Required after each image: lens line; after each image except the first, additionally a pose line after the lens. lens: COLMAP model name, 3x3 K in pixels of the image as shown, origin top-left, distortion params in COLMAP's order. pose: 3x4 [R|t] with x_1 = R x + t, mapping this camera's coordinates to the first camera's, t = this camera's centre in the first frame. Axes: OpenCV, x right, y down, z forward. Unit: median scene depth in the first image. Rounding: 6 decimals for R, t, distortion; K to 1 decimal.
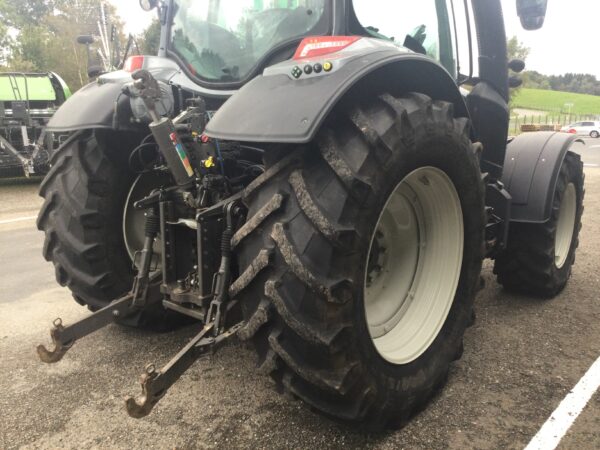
lens RADIAL K [[577.4, 0, 300.0], [0, 577.4, 225.0], [0, 0, 1]] dist [-0.008084, -0.006131]
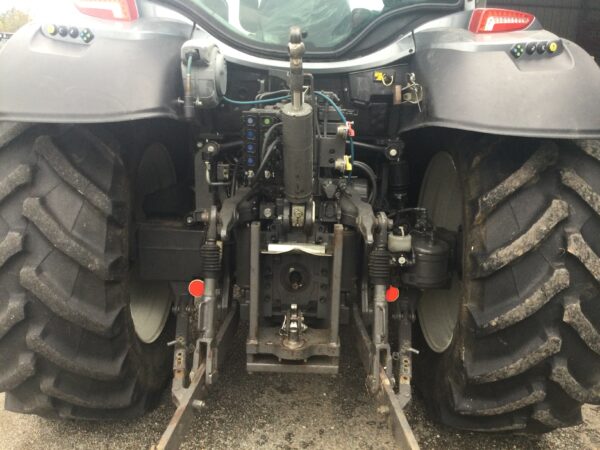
lens RADIAL K [[537.2, 0, 300.0], [0, 537.2, 225.0], [0, 0, 1]] dist [-0.002370, -0.004892]
pose [[0.749539, -0.137696, 0.647481, -0.744319], [0.098175, 0.990433, 0.096980, -0.116893], [-0.654640, -0.009124, 0.755886, 0.591646]]
